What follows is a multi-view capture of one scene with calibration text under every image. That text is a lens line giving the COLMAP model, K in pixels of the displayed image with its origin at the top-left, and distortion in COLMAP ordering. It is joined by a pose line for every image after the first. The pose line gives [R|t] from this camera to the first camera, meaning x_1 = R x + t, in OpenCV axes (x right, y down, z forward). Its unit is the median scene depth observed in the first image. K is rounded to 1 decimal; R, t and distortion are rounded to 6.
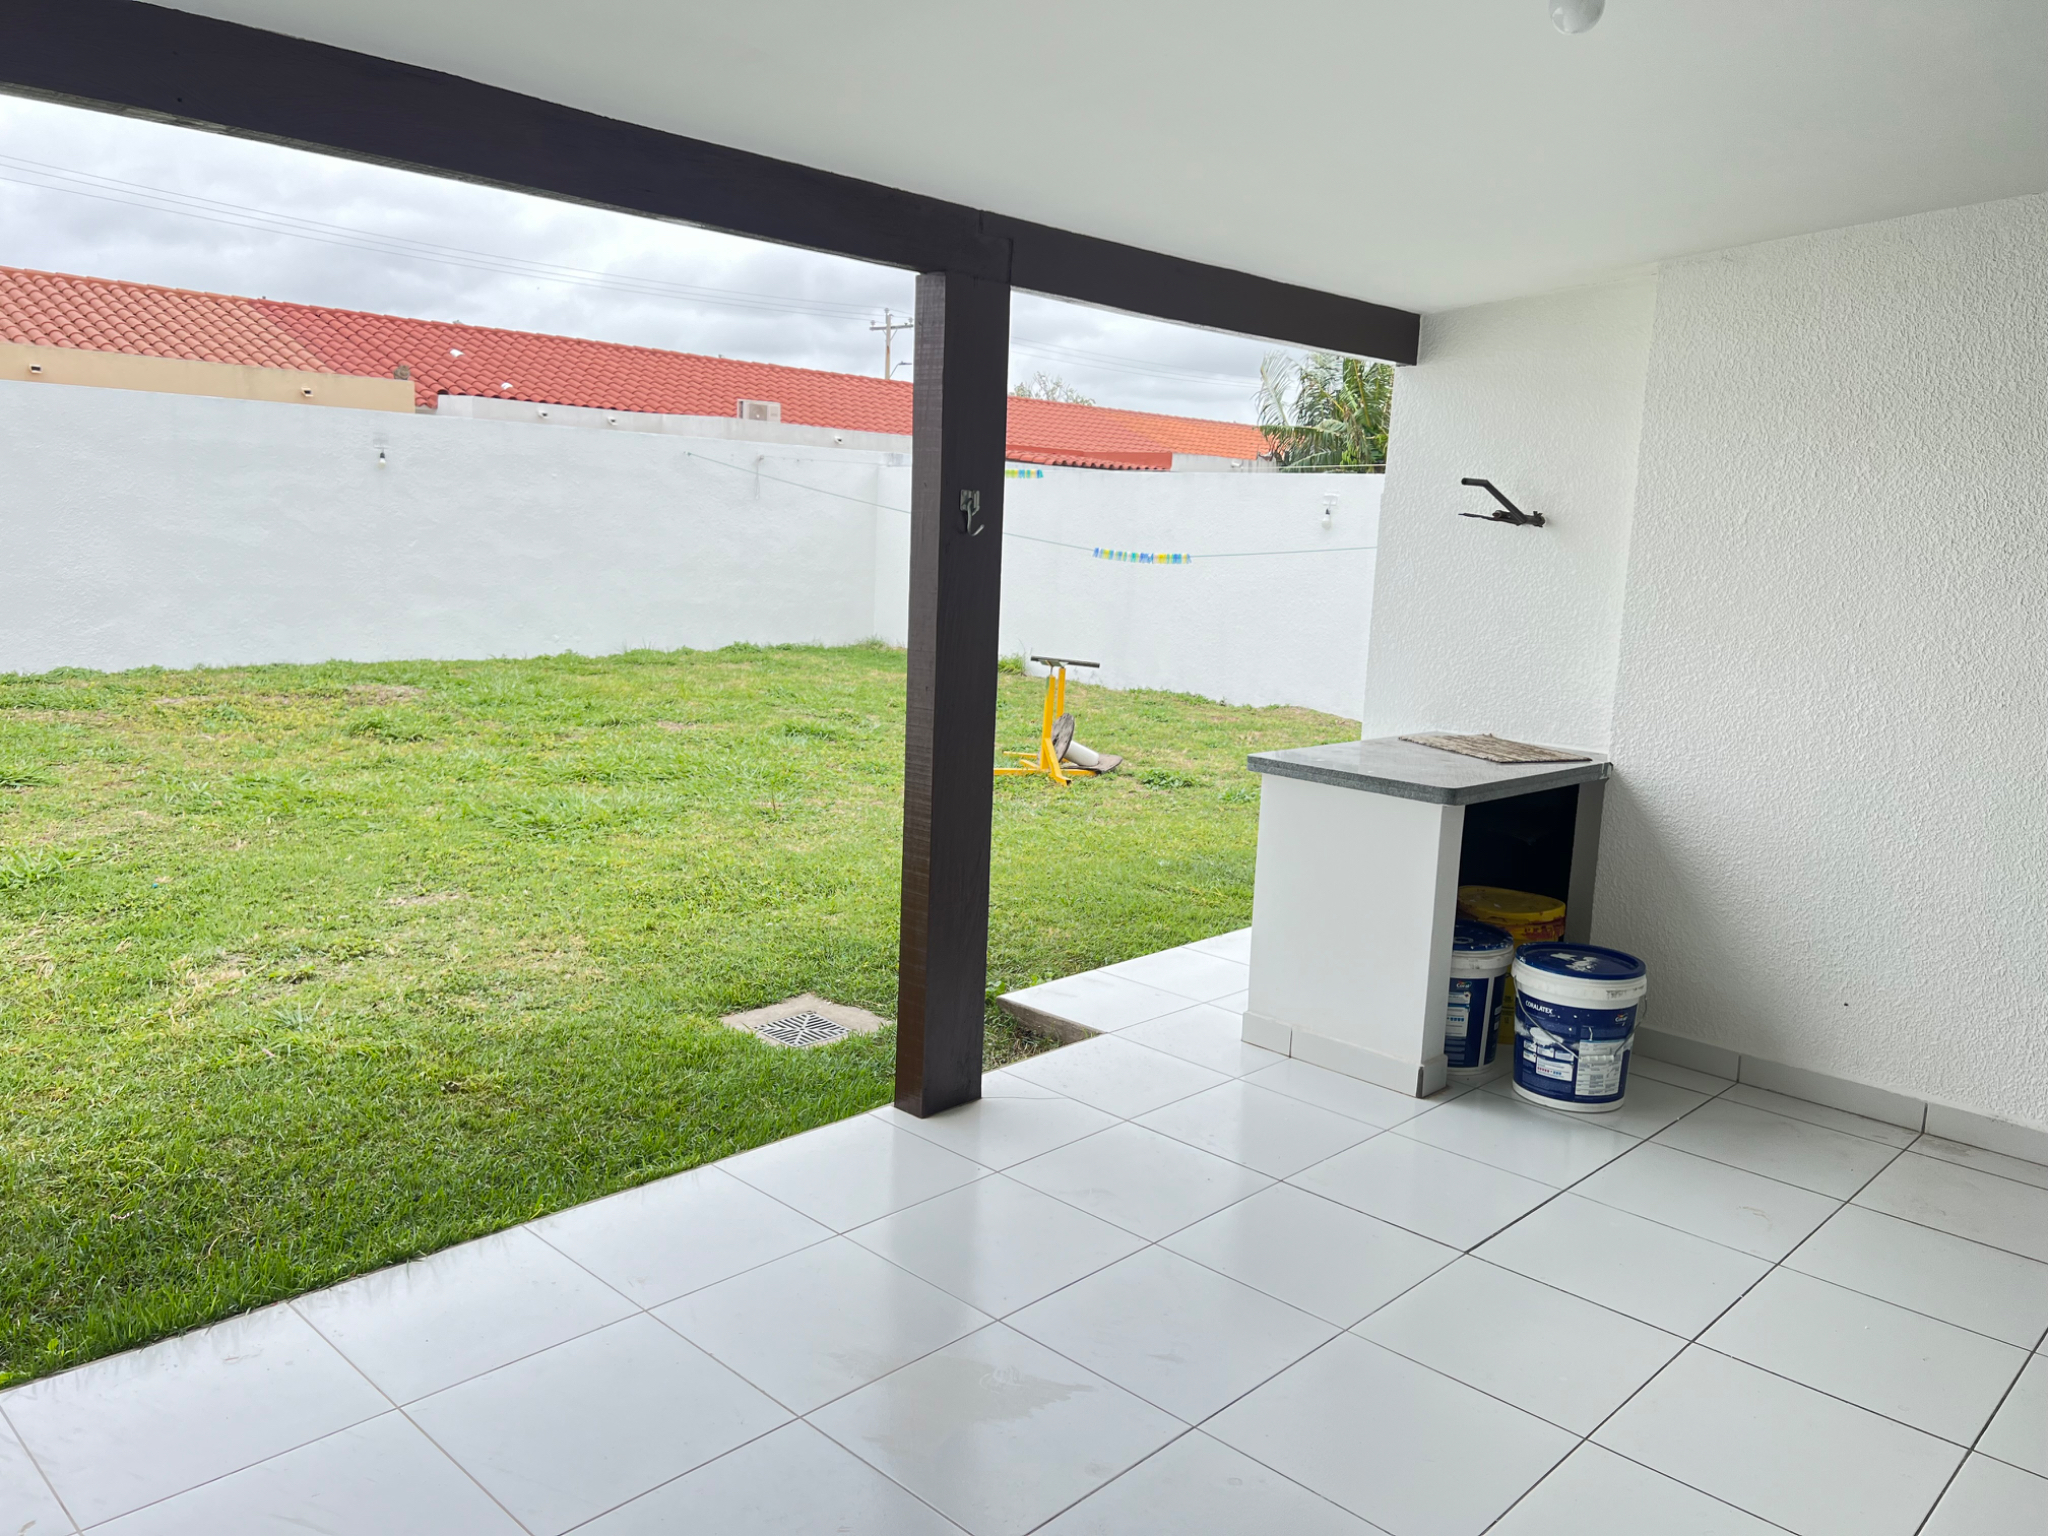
lens RADIAL K [[1534.1, 0, 1034.3], [0, 1534.1, 763.9], [0, 0, 1]] dist [0.094239, -0.120143]
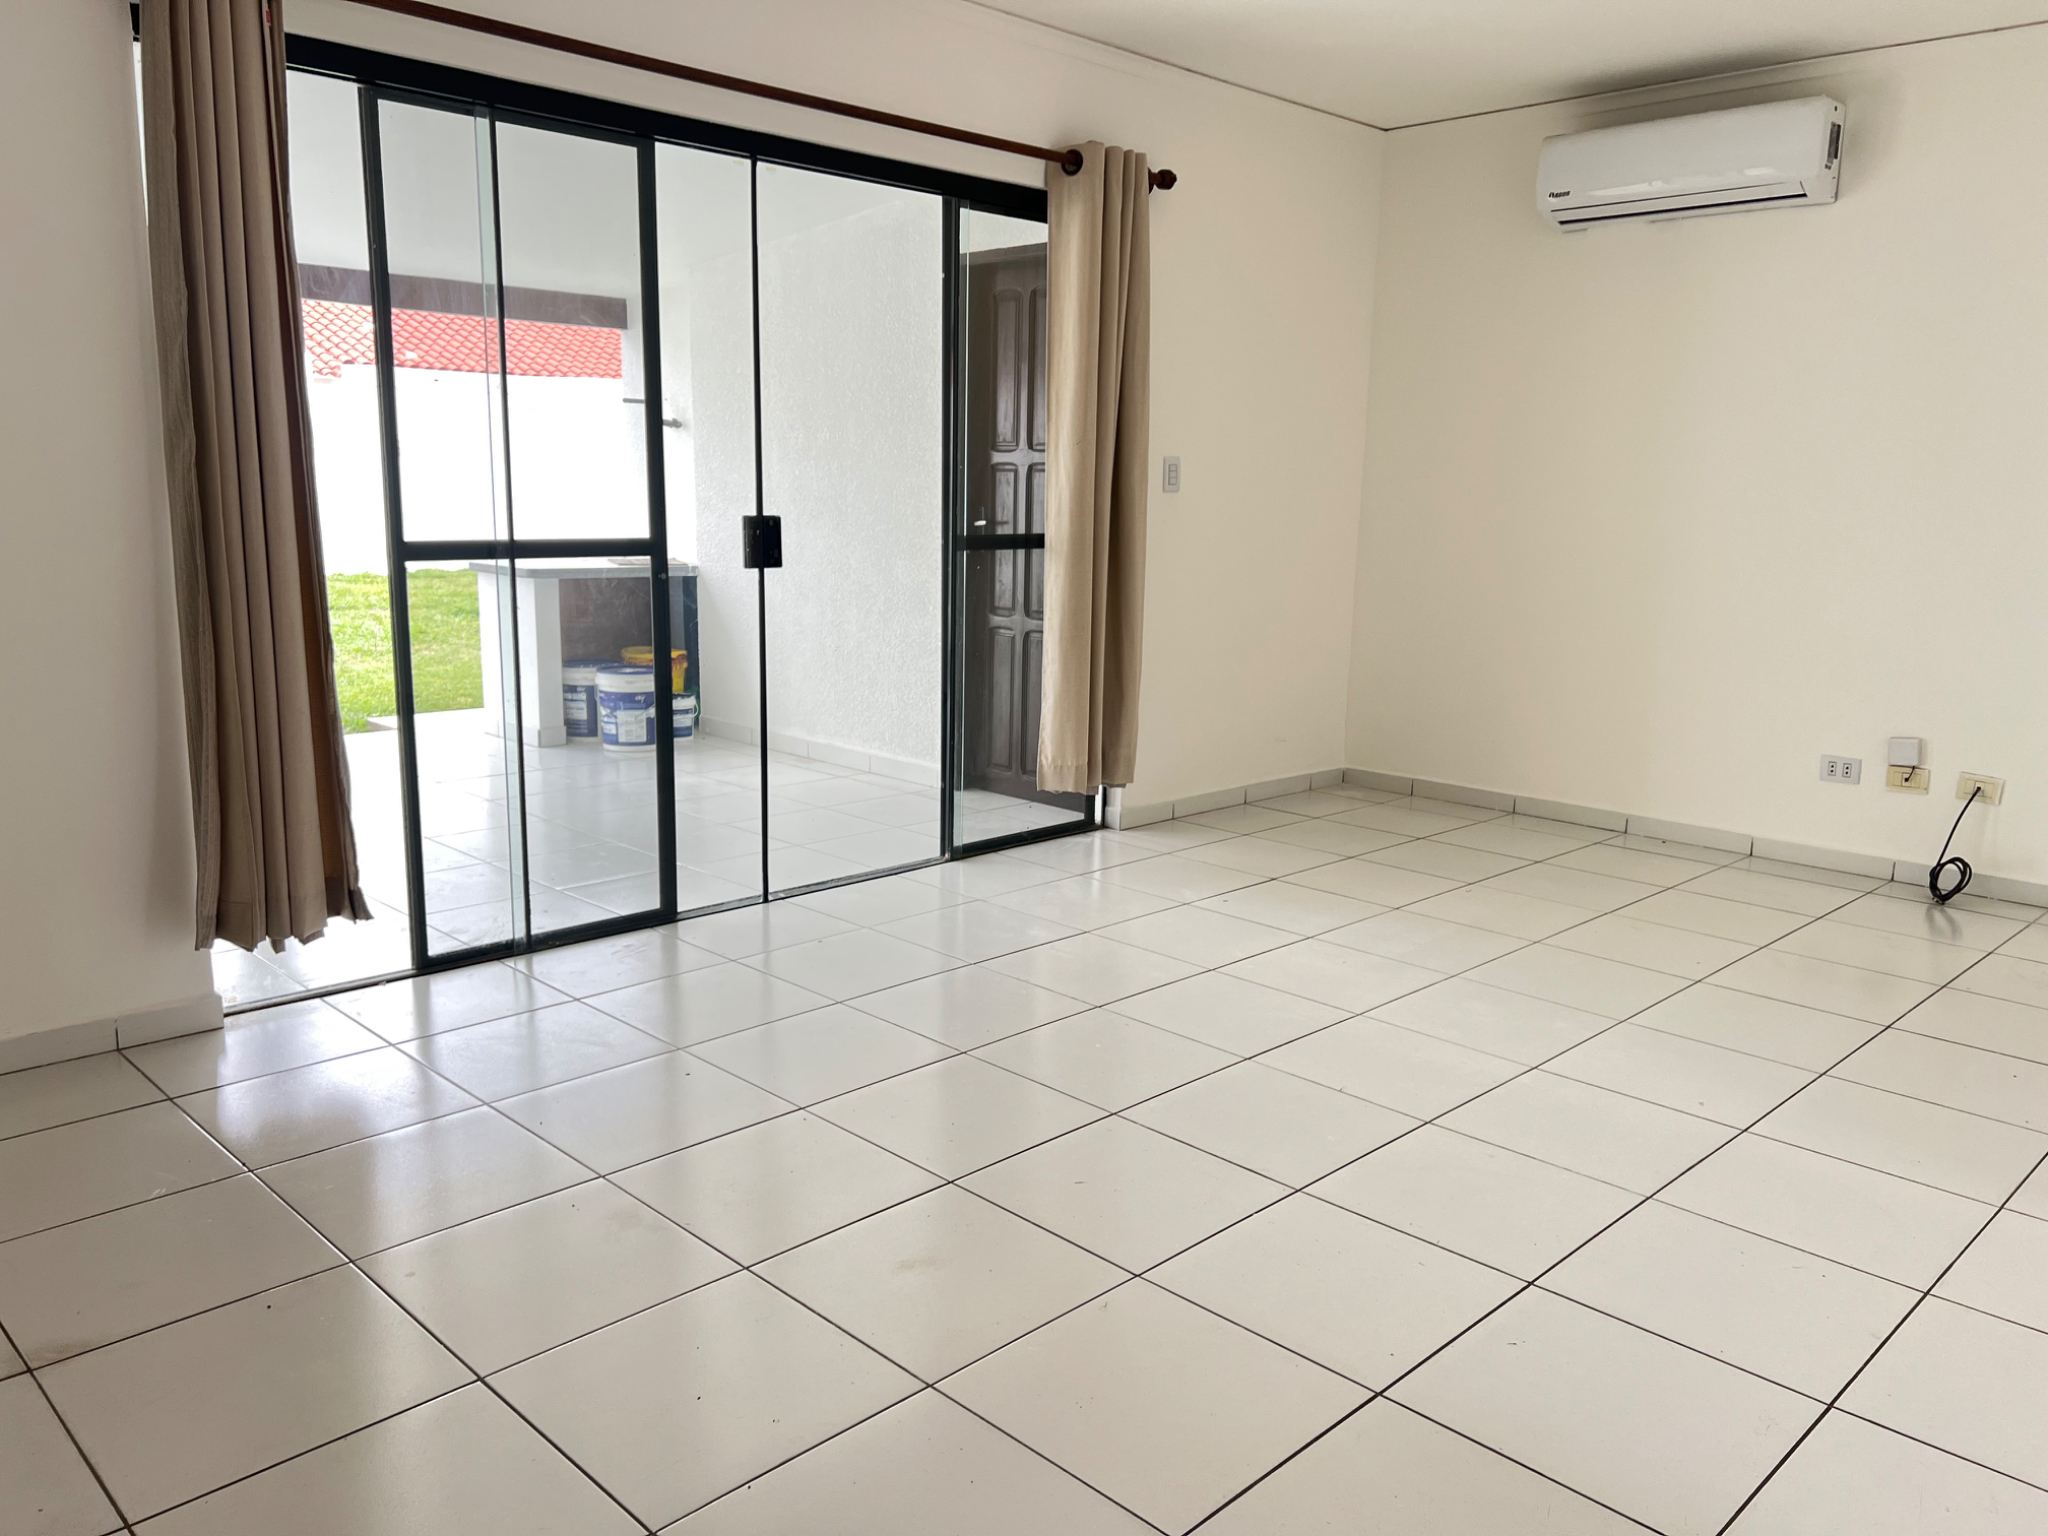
lens RADIAL K [[1534.1, 0, 1034.3], [0, 1534.1, 763.9], [0, 0, 1]] dist [0.094239, -0.120143]
pose [[0.999596, -0.014150, -0.024653, 0.749813], [0.014733, 0.999613, 0.023605, 0.175069], [0.024310, -0.023958, 0.999417, -0.664495]]
